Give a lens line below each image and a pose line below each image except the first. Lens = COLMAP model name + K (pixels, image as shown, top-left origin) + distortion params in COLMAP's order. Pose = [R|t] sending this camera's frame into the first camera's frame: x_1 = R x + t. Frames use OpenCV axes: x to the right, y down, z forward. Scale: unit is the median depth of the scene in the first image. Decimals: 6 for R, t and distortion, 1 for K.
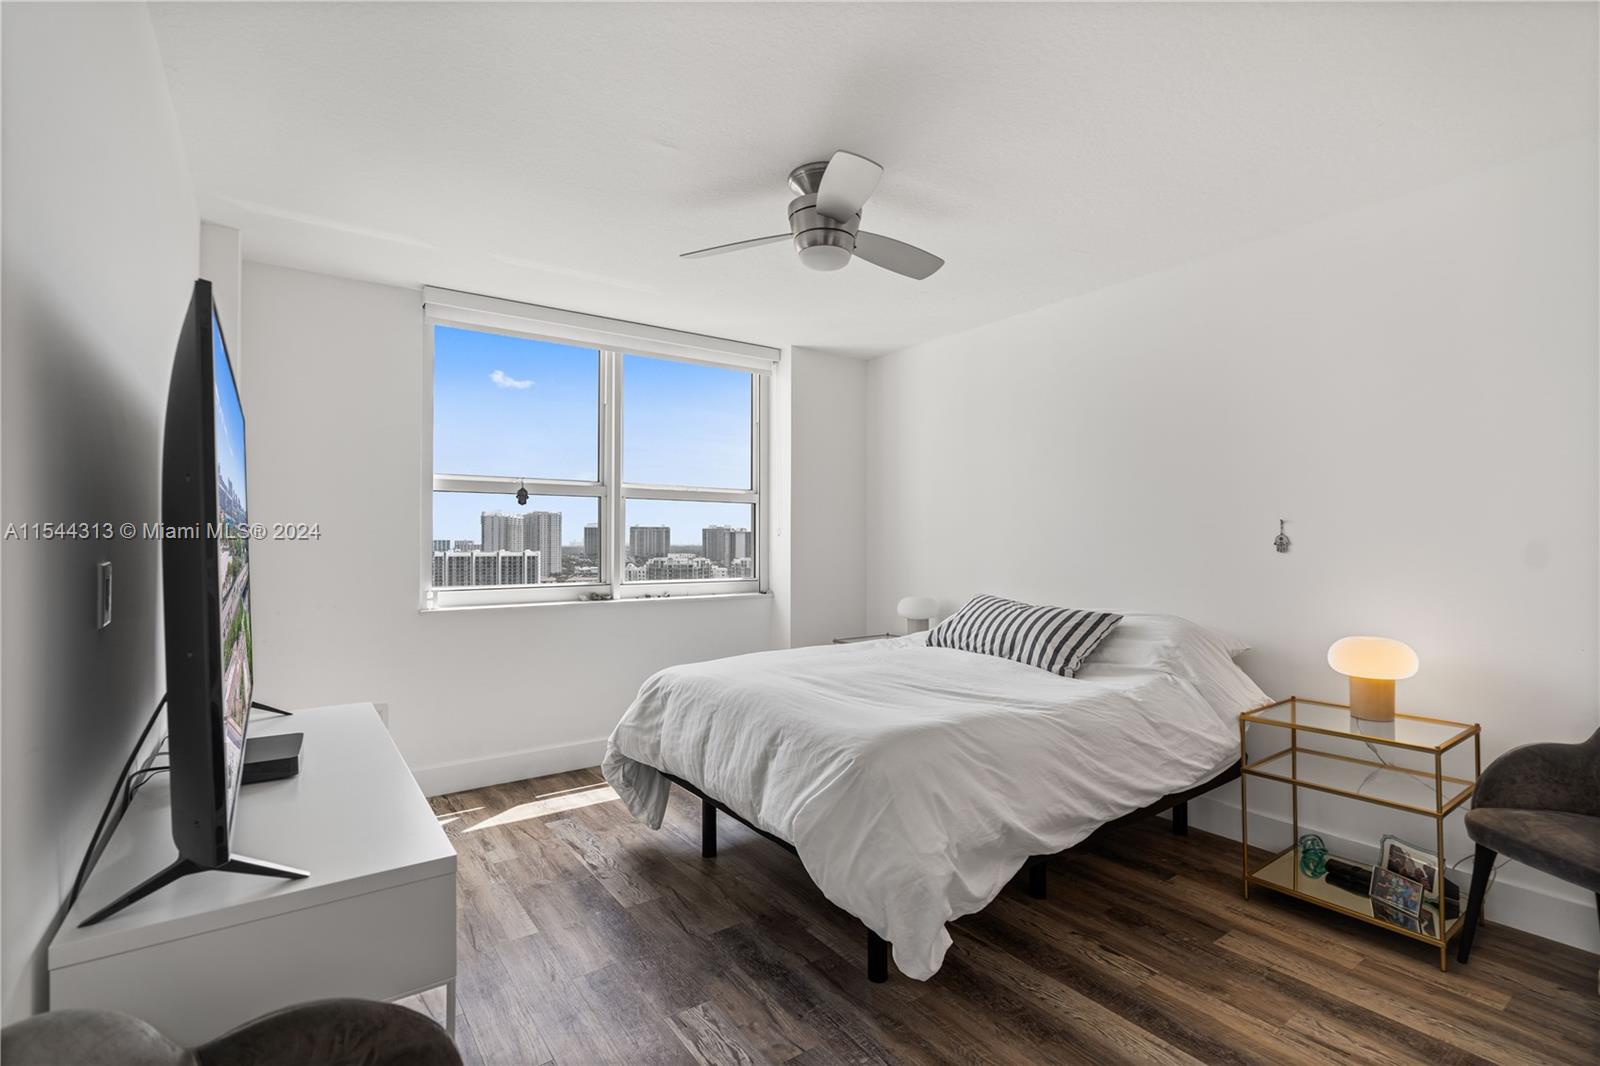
lens RADIAL K [[734.3, 0, 796.8], [0, 734.3, 535.6], [0, 0, 1]] dist [-0.009373, 0.003271]
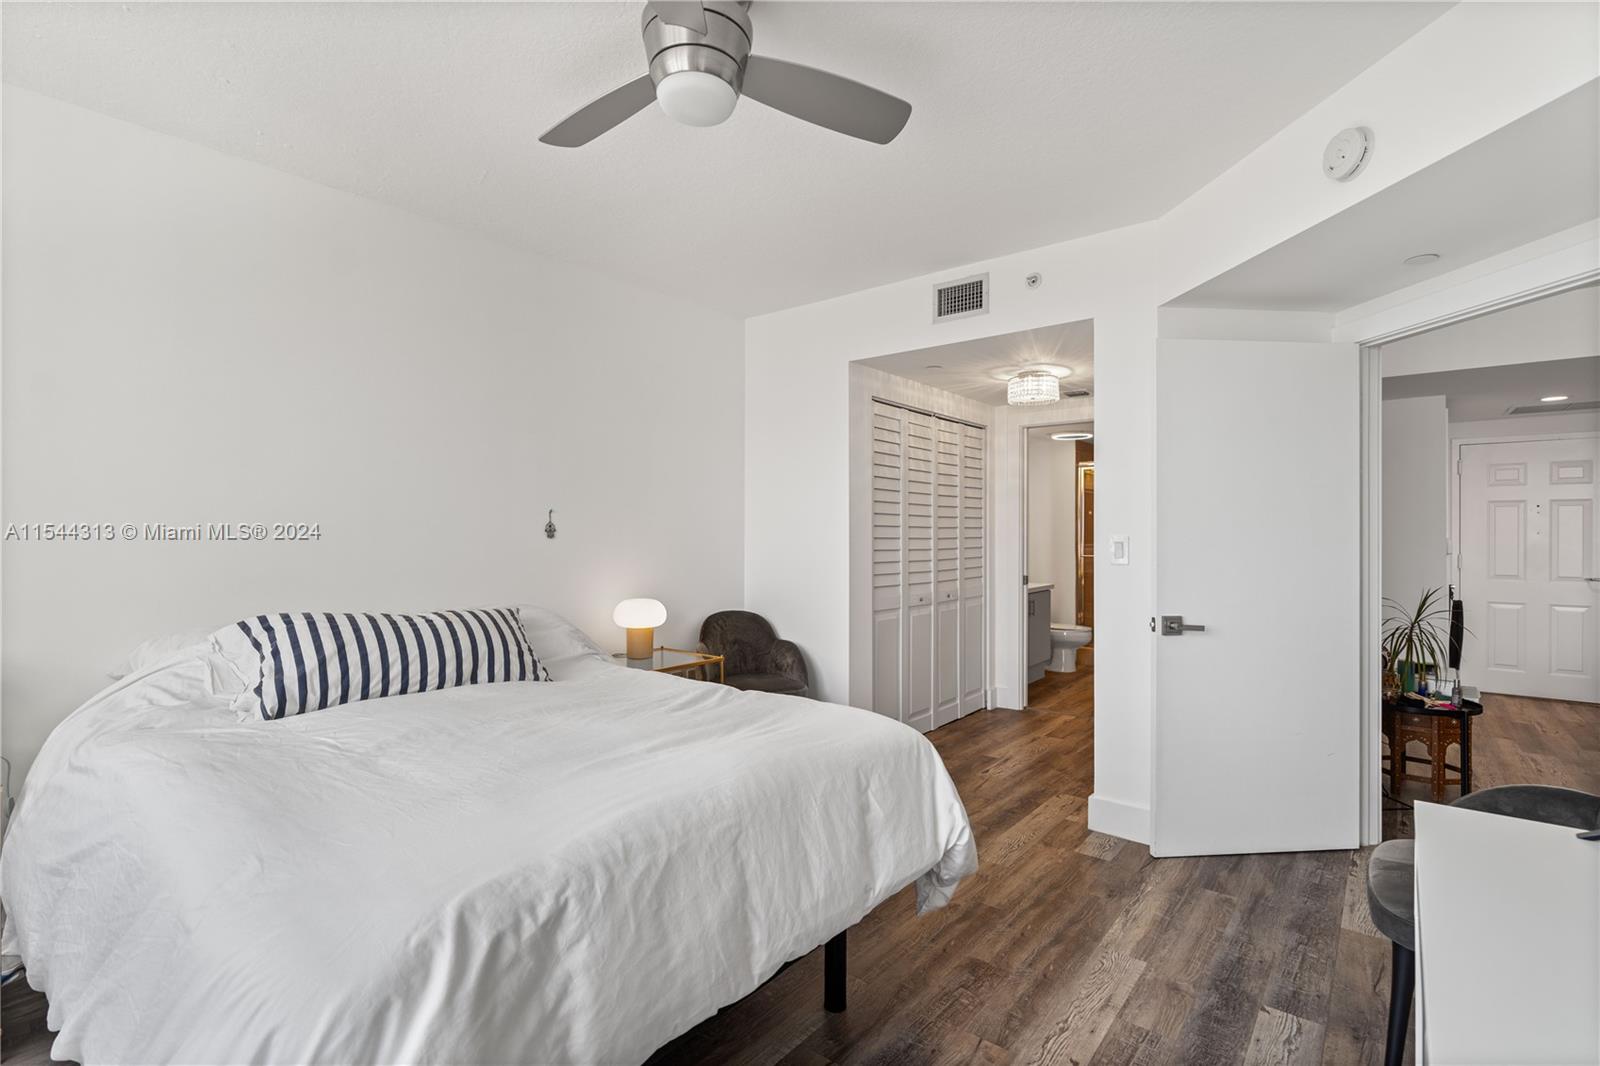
lens RADIAL K [[734.3, 0, 804.6], [0, 734.3, 531.4], [0, 0, 1]] dist [-0.009373, 0.003271]
pose [[-0.262523, 0.001811, 0.964924, -0.635501], [-0.002902, 0.999992, -0.002667, 0.016892], [-0.964921, -0.003500, -0.262516, 1.078122]]
